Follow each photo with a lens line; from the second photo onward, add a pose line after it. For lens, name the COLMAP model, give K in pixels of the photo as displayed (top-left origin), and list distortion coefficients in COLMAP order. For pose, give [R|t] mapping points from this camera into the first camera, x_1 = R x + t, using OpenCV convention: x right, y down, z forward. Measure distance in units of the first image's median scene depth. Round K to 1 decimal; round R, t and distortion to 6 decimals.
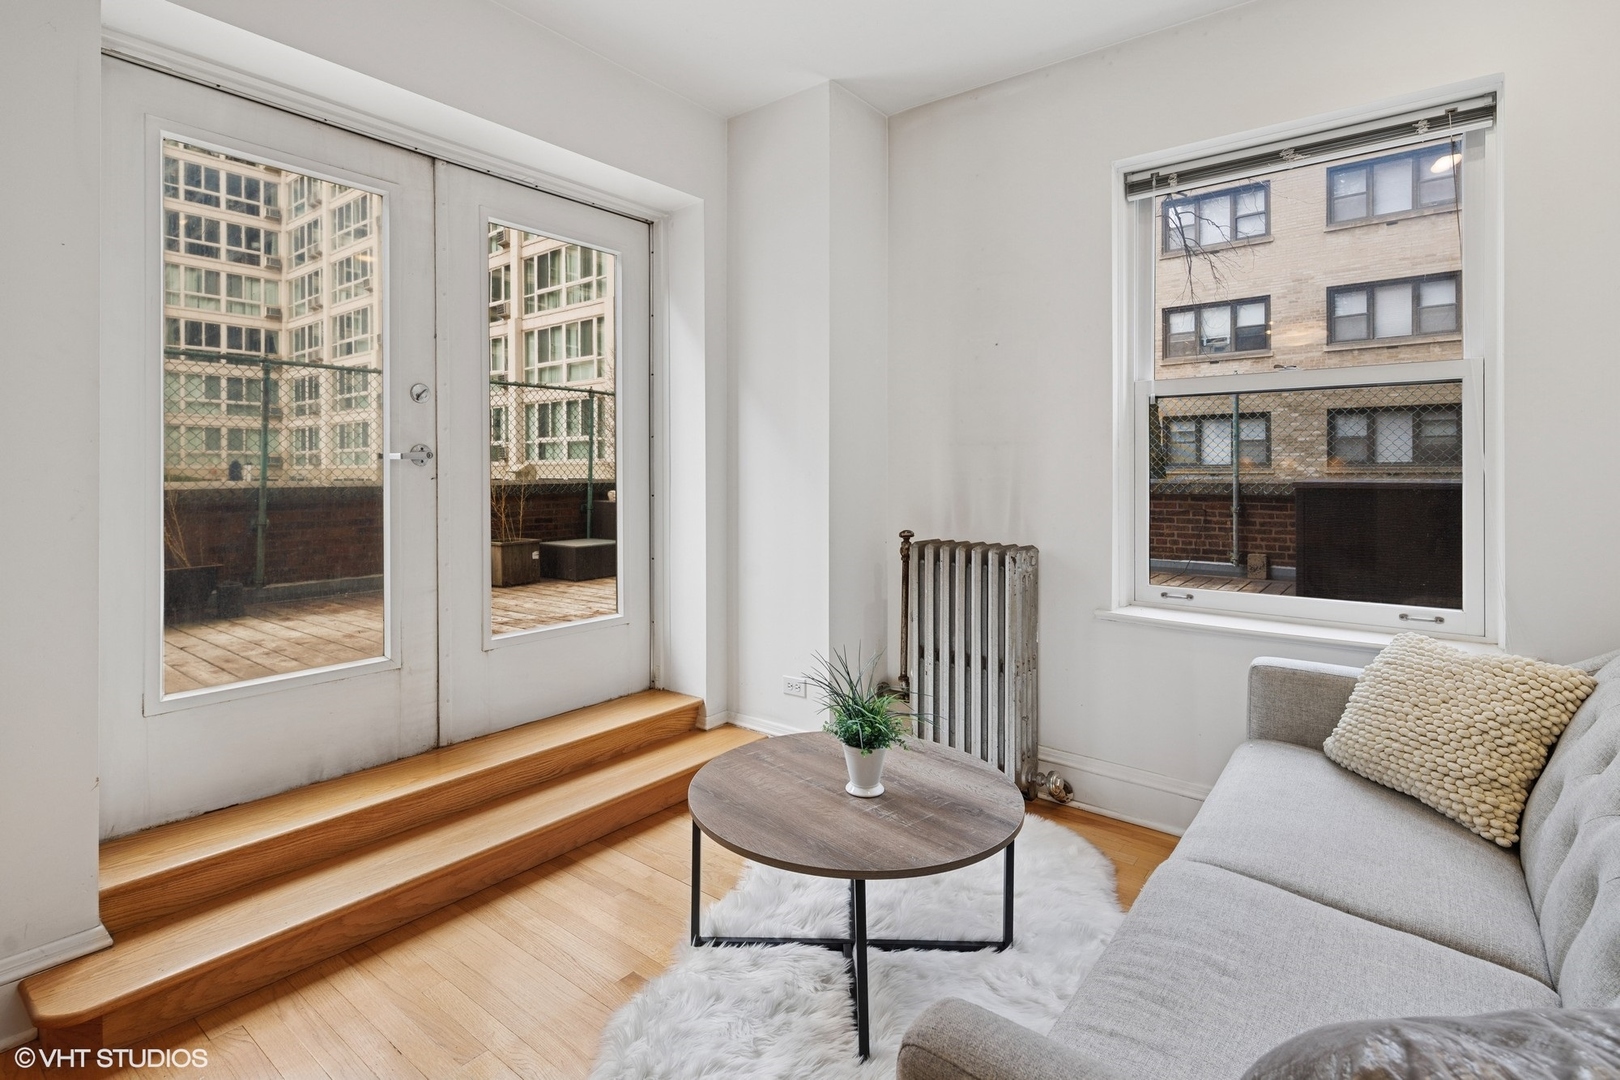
lens RADIAL K [[786.8, 0, 801.8], [0, 786.8, 474.7], [0, 0, 1]] dist [0.000444, 0.000696]
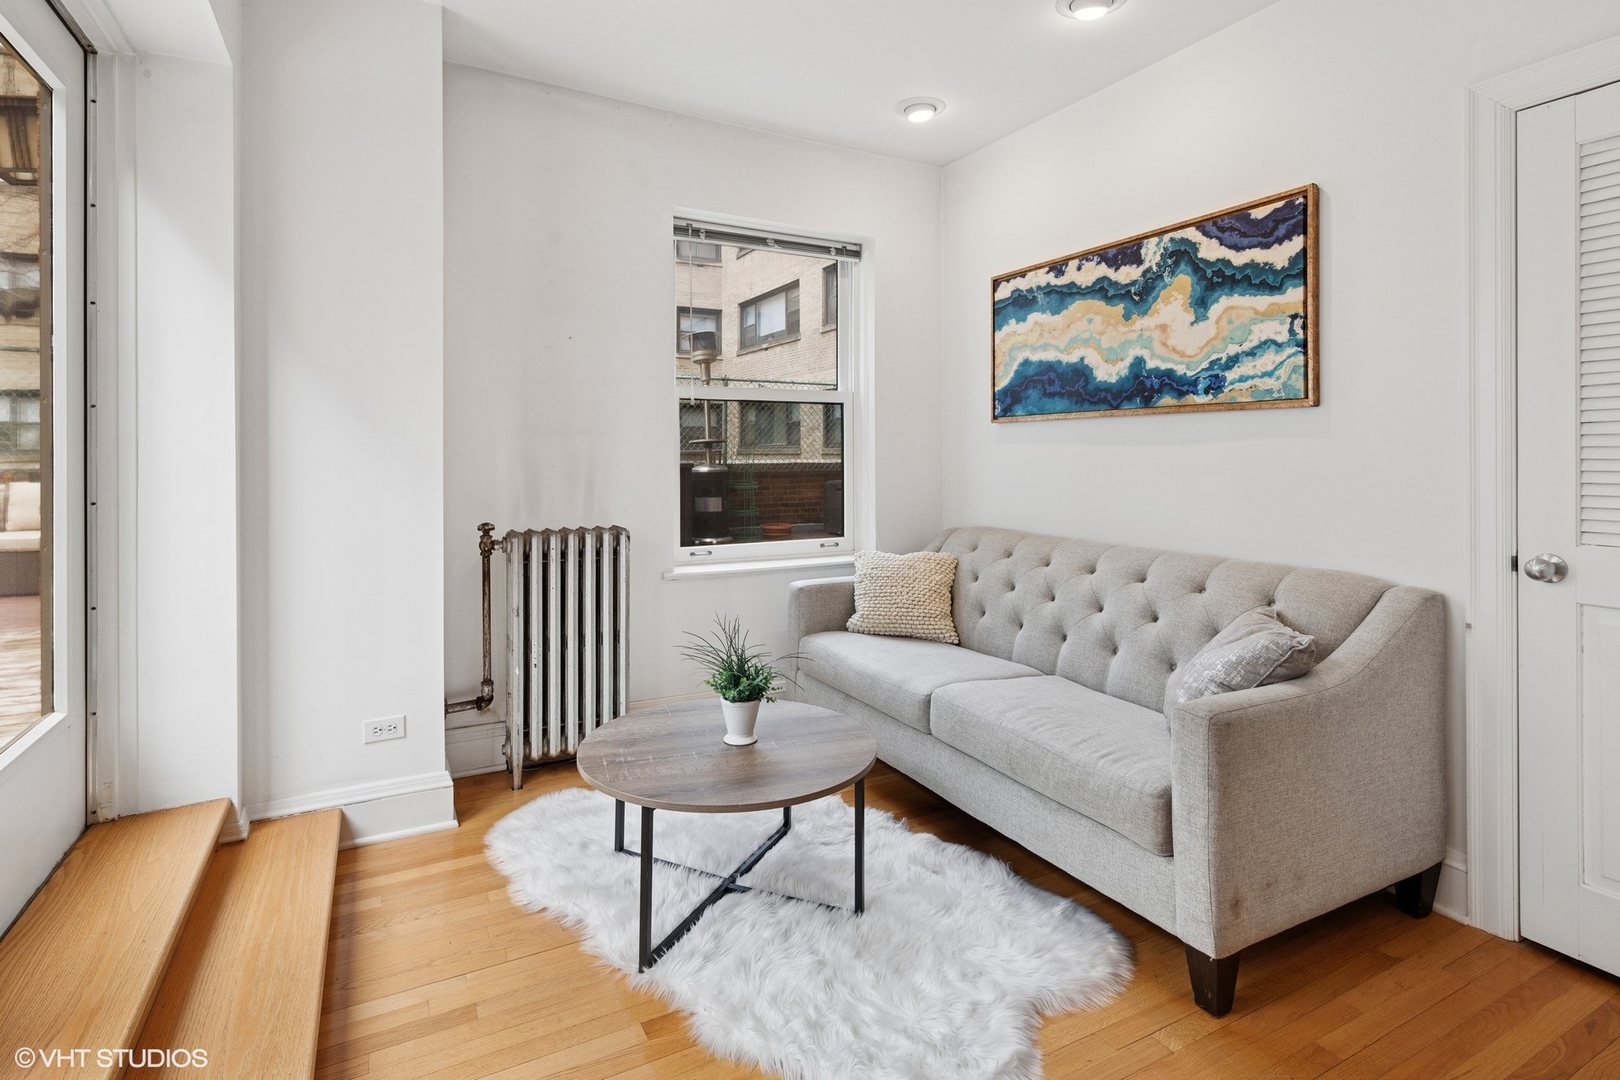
lens RADIAL K [[803.6, 0, 807.4], [0, 803.6, 448.5], [0, 0, 1]] dist [0.001998, -0.001457]
pose [[0.392014, 0.002406, 0.919956, -0.780882], [0.007207, 0.999958, -0.005686, -0.011759], [-0.919931, 0.008859, 0.391980, 0.368118]]
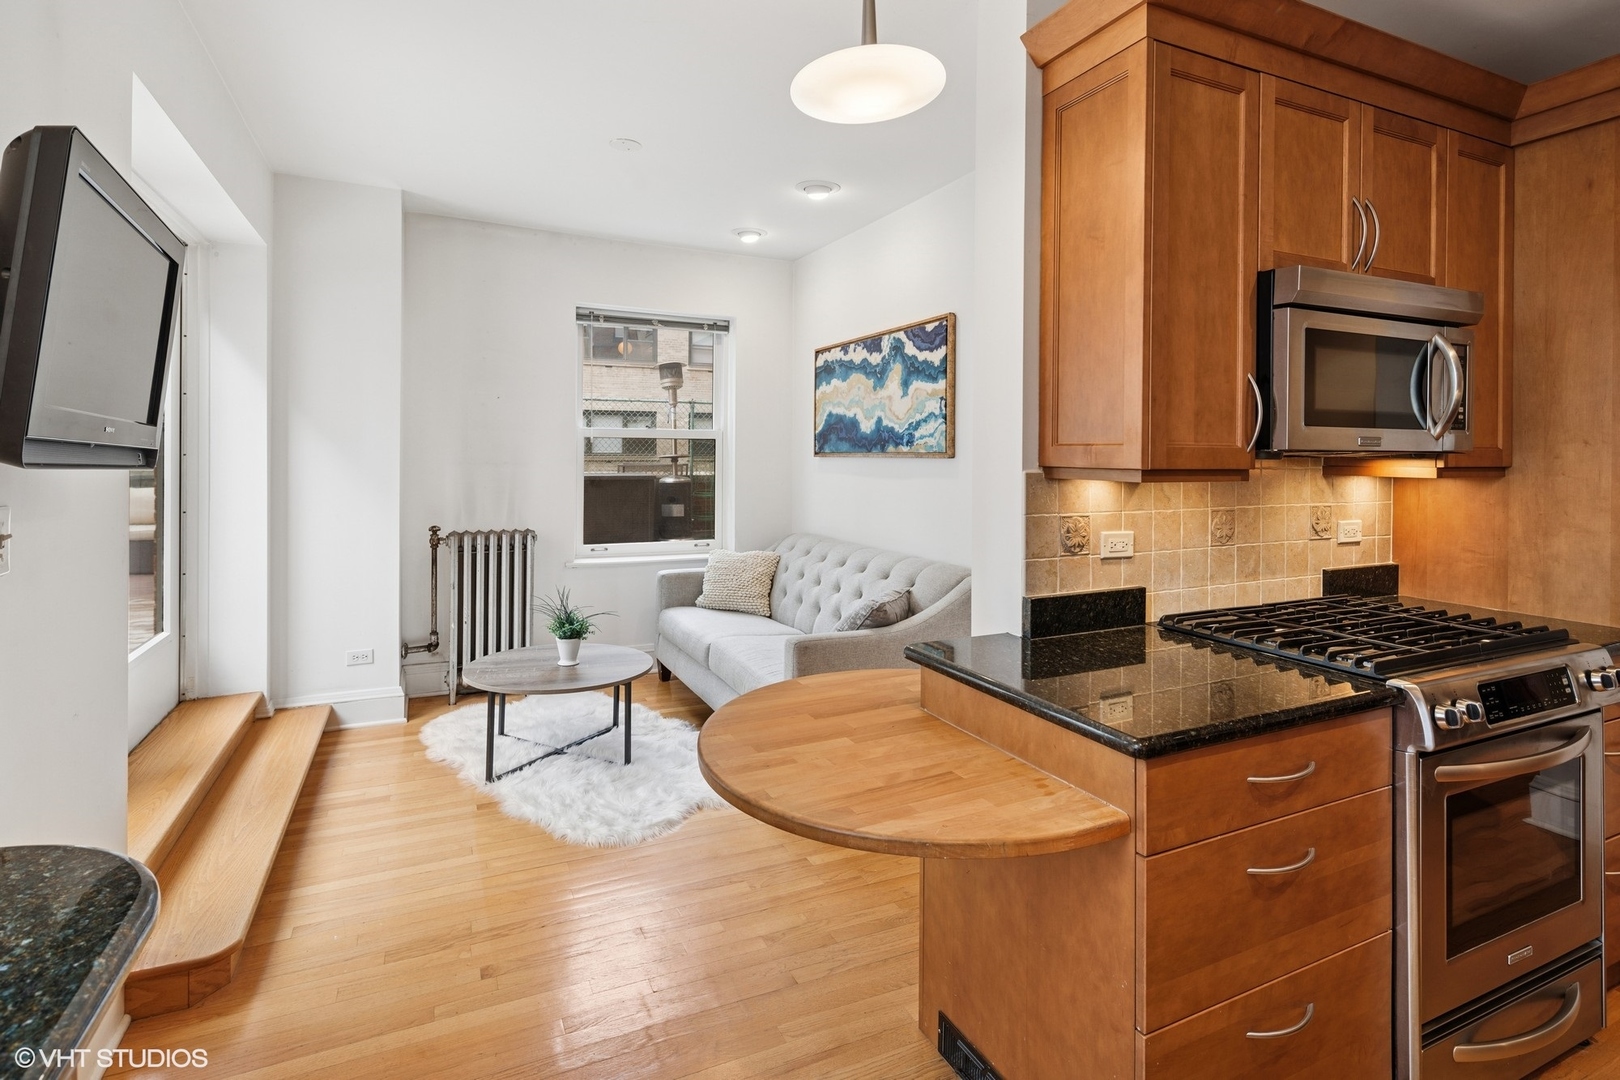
lens RADIAL K [[807.7, 0, 810.5], [0, 807.7, 454.9], [0, 0, 1]] dist [0.002950, -0.000243]
pose [[0.435599, 0.001951, 0.900139, -1.125448], [-0.003025, 0.999995, -0.000704, -0.071331], [-0.900136, -0.002416, 0.435603, -0.271622]]
